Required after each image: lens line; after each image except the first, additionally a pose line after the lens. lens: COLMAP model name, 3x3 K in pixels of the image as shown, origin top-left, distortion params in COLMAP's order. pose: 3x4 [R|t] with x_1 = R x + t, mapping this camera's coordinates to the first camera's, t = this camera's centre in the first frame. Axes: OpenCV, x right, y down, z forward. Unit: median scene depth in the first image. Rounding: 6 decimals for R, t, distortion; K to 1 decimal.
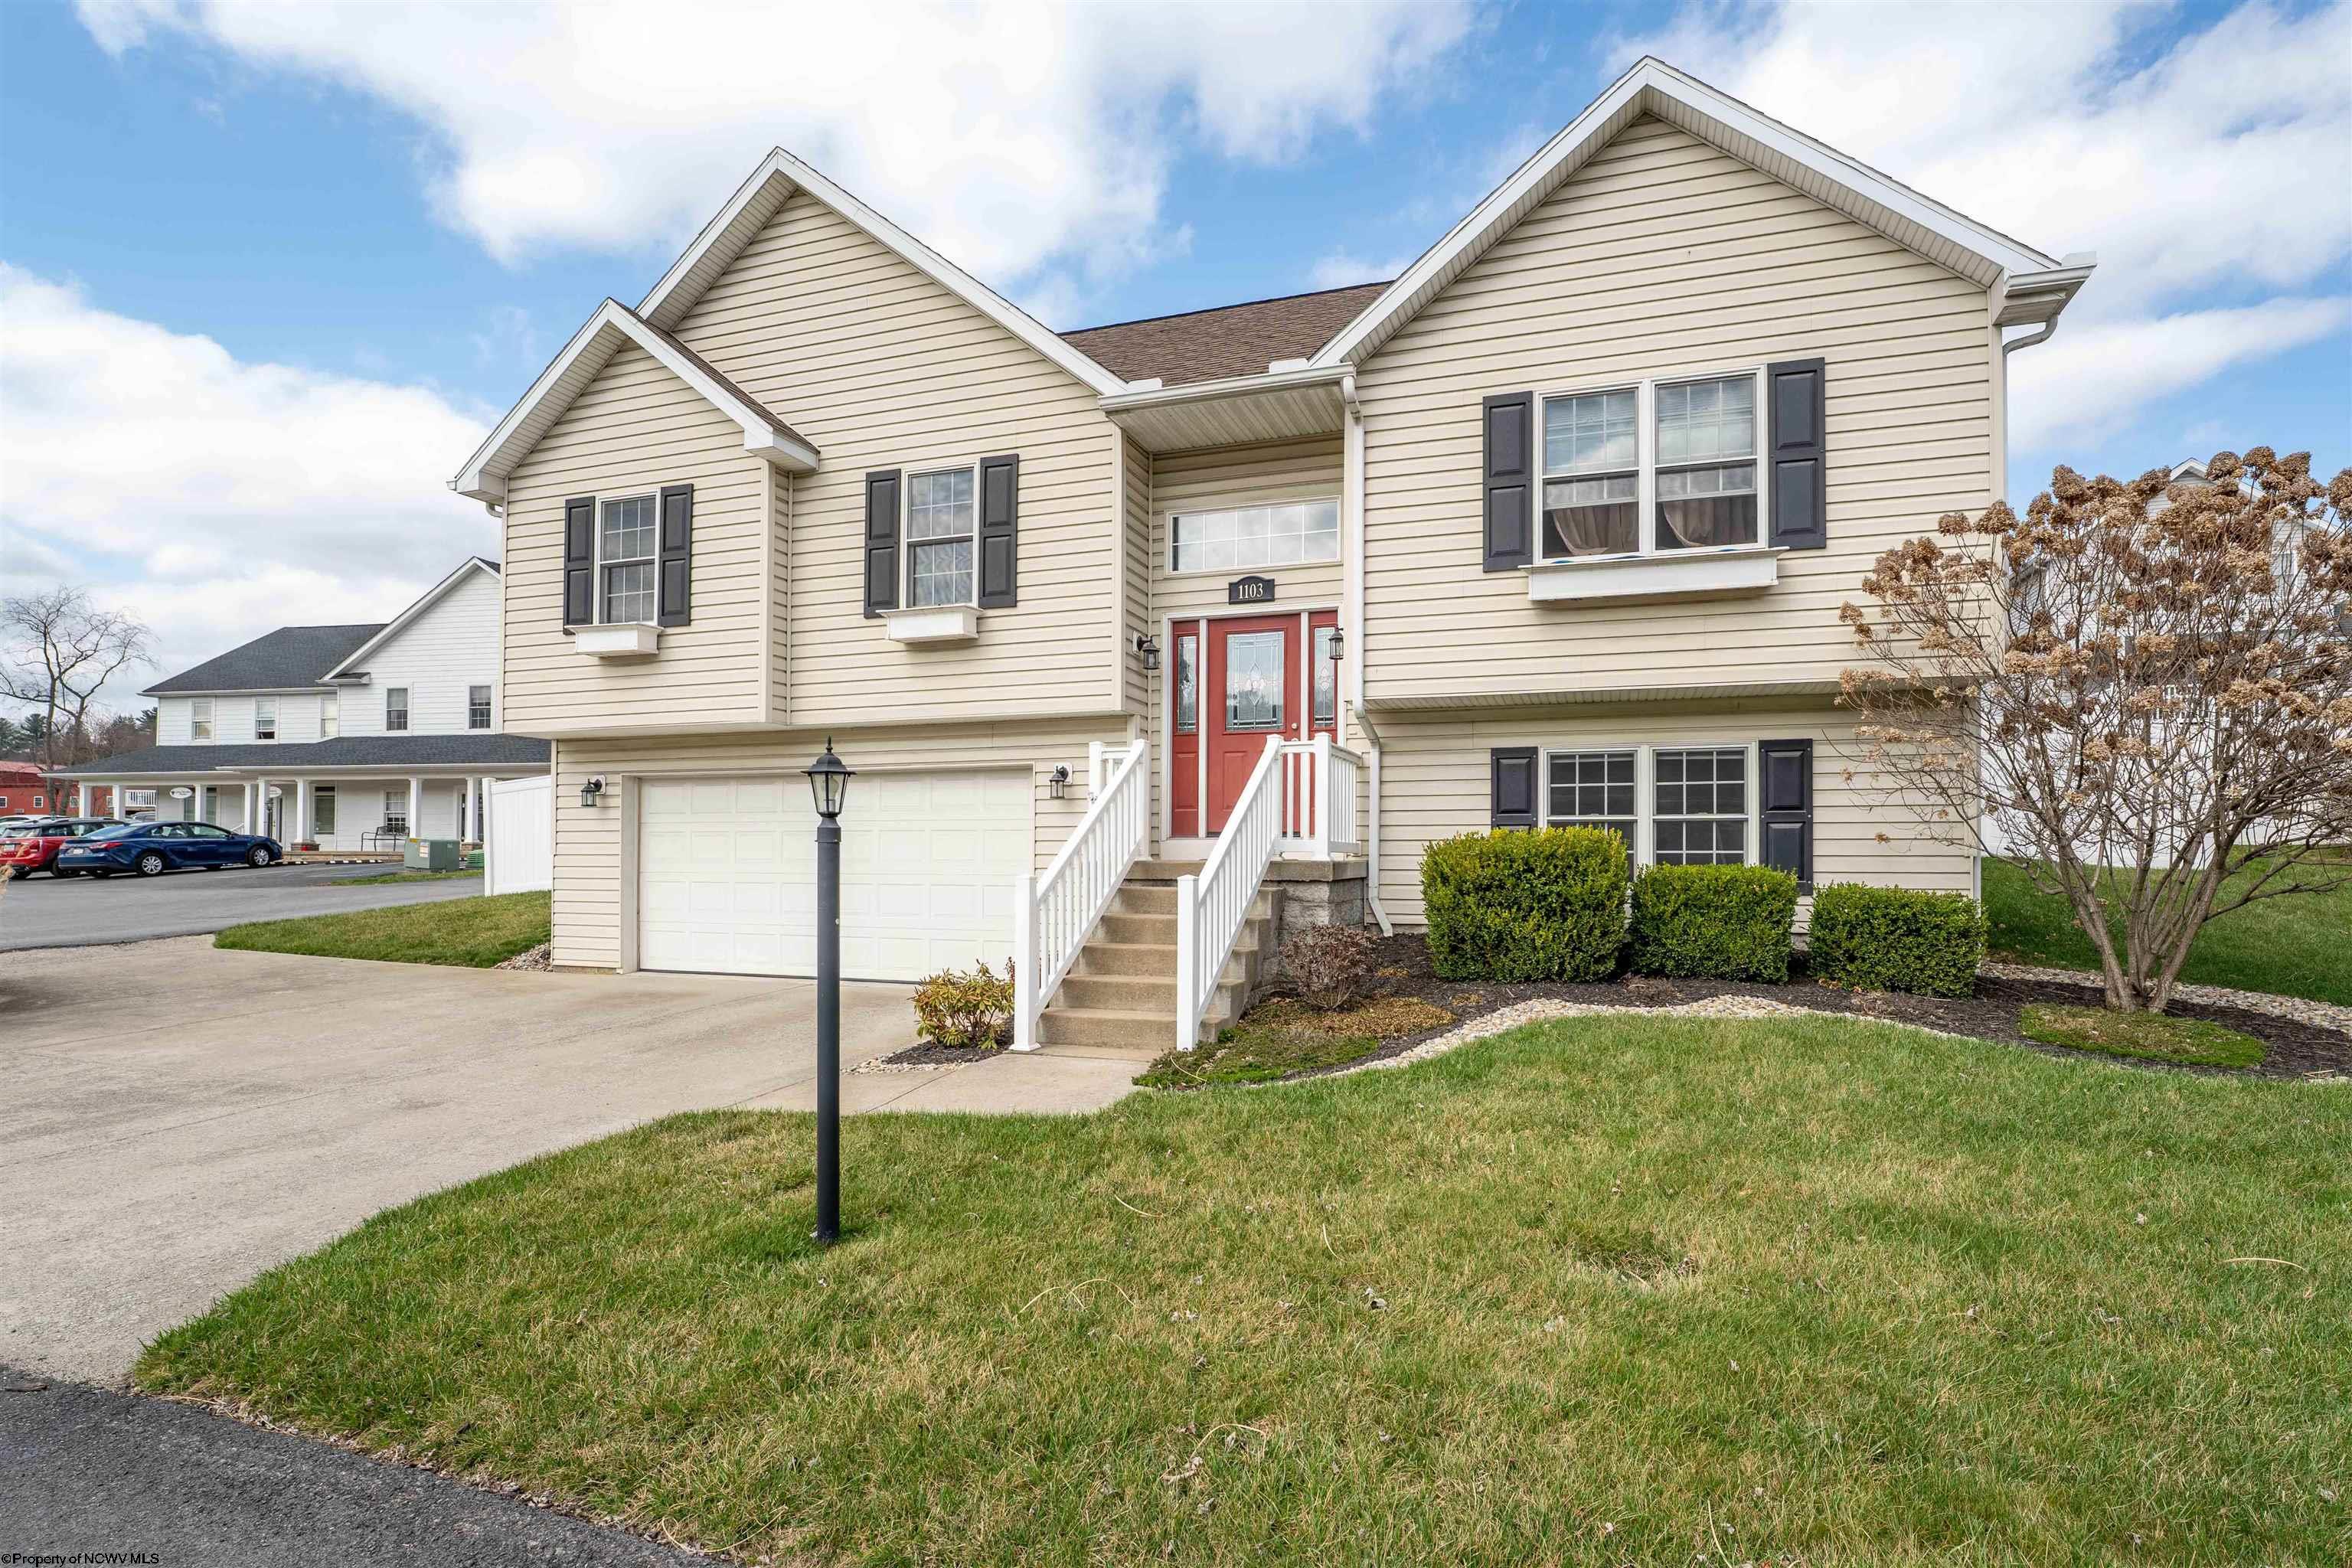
lens RADIAL K [[1063.8, 0, 1176.0], [0, 1063.8, 784.0], [0, 0, 1]] dist [0.000232, -0.000015]
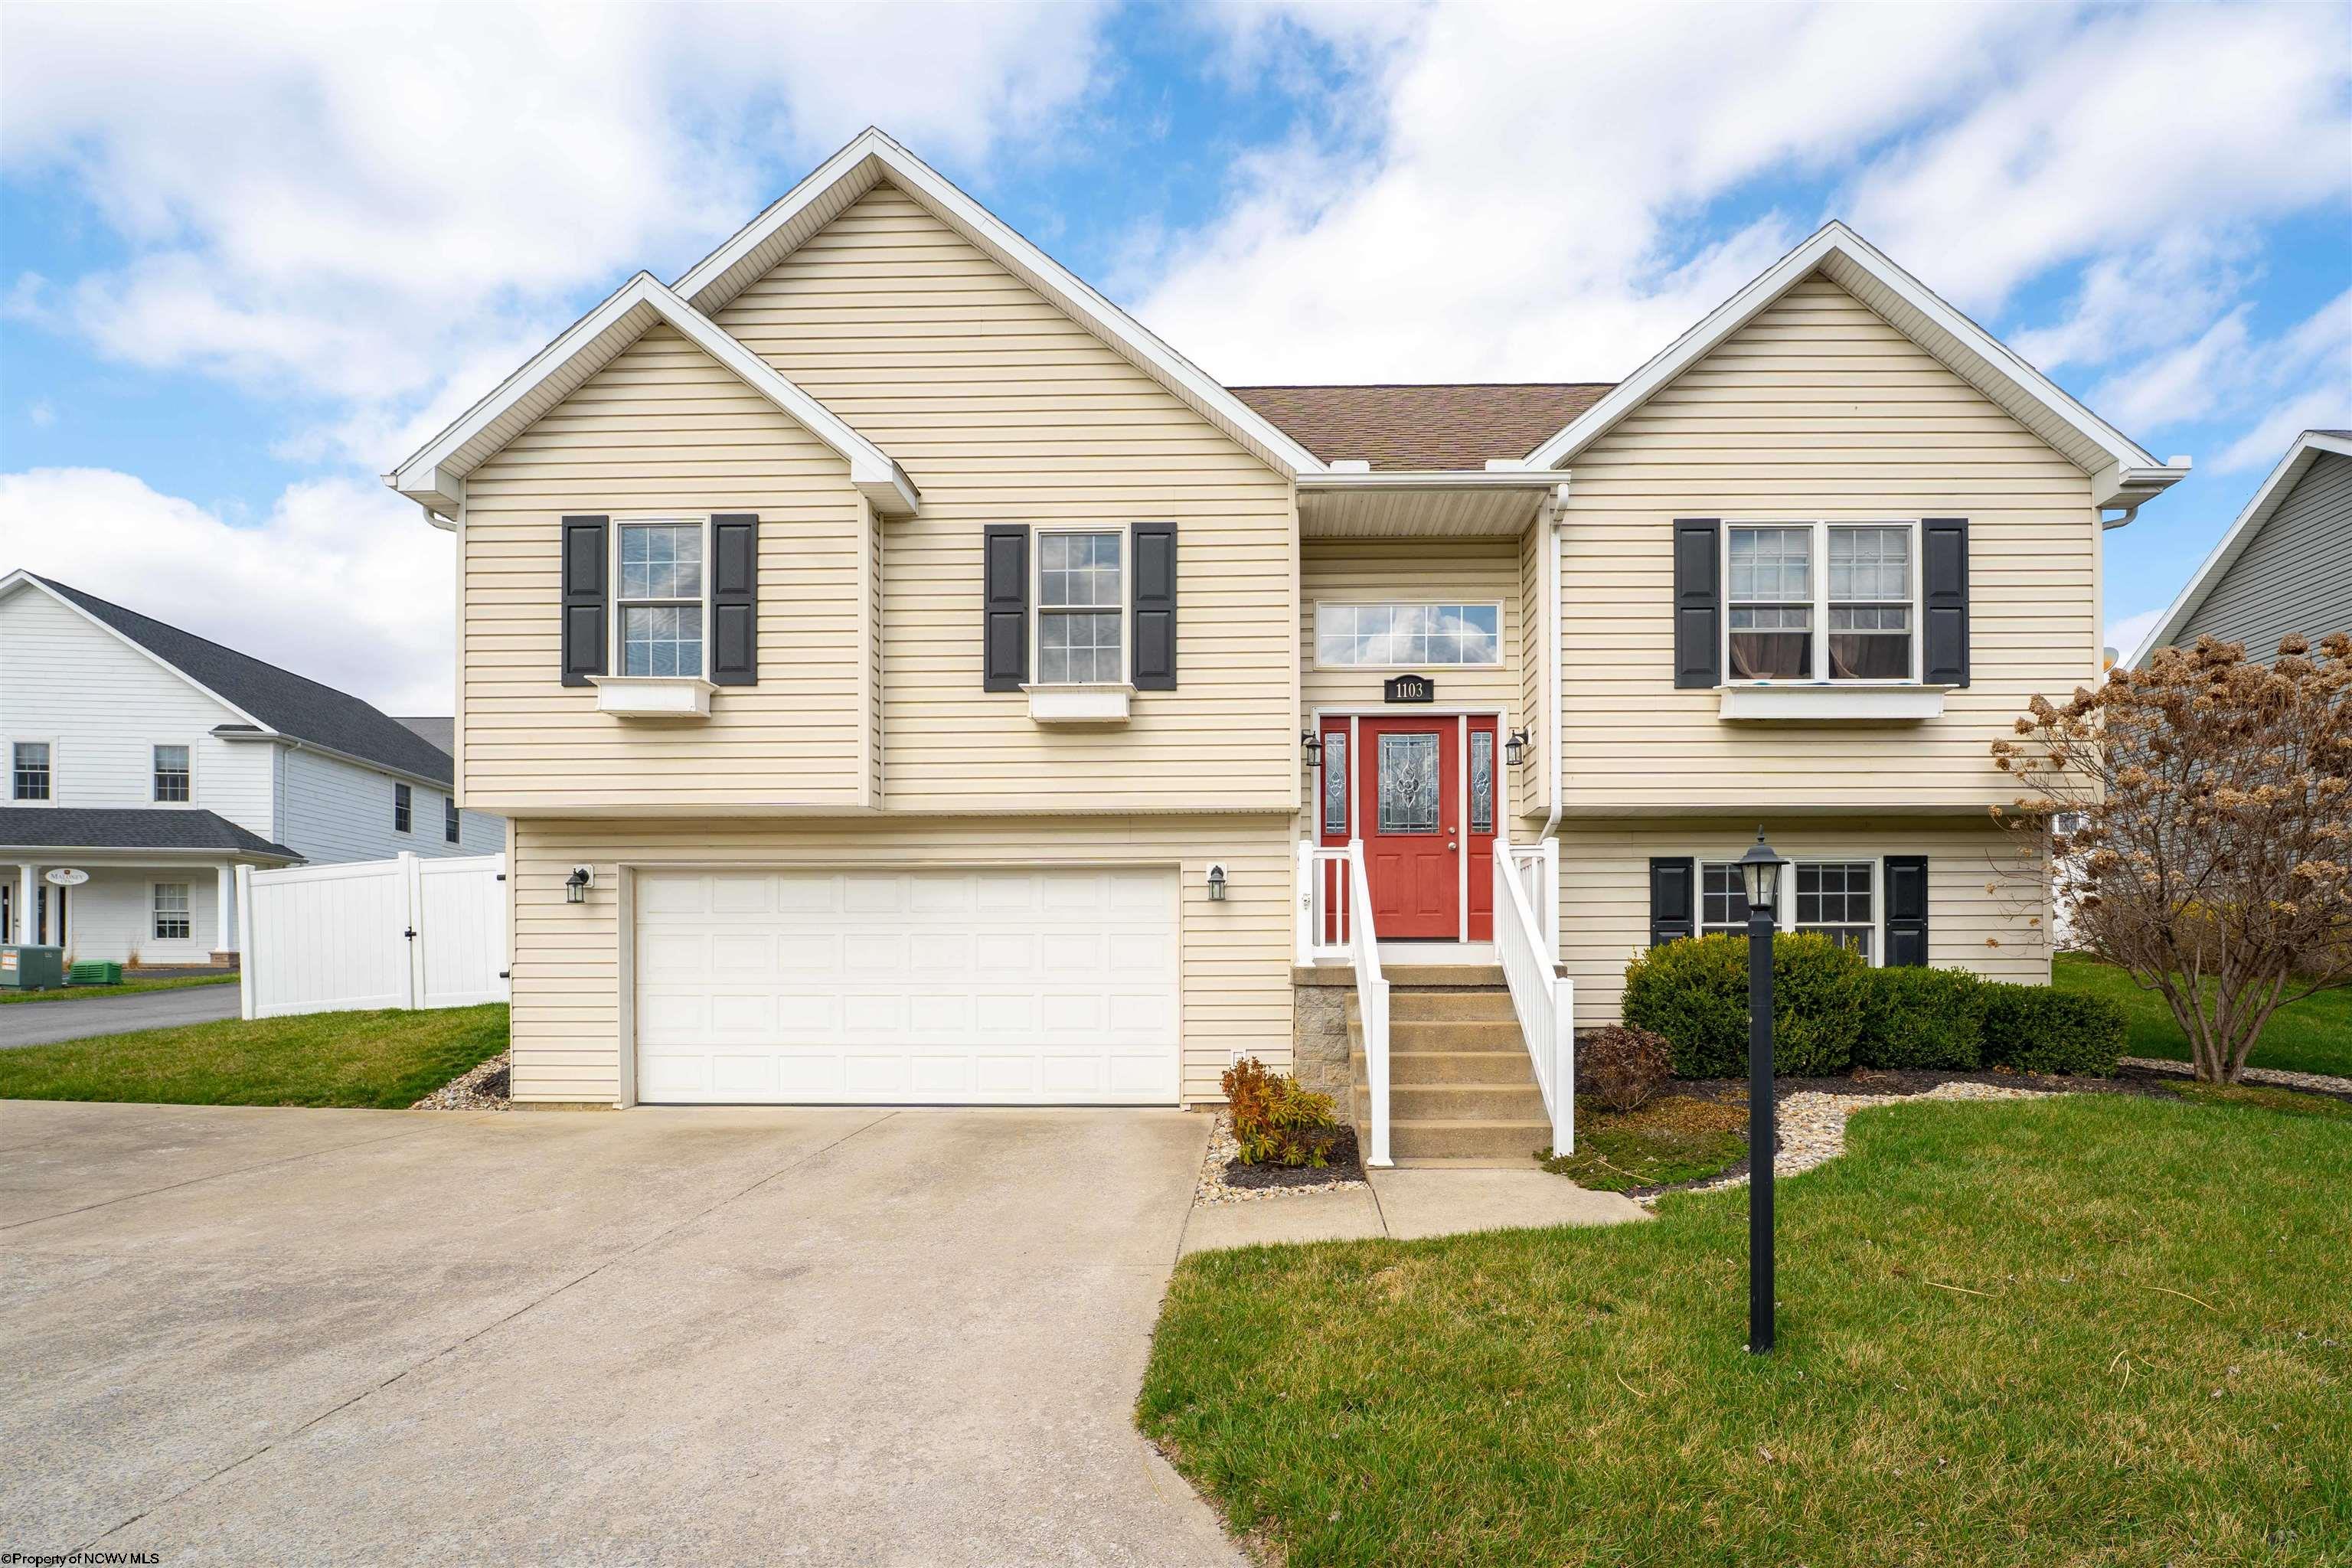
lens RADIAL K [[1113.6, 0, 1176.1], [0, 1113.6, 908.2], [0, 0, 1]] dist [0.000705, 0.000293]
pose [[0.958444, 0.011414, 0.285052, -0.429576], [-0.015486, 0.999808, 0.012038, 0.009648], [-0.284860, -0.015952, 0.958436, 0.079358]]
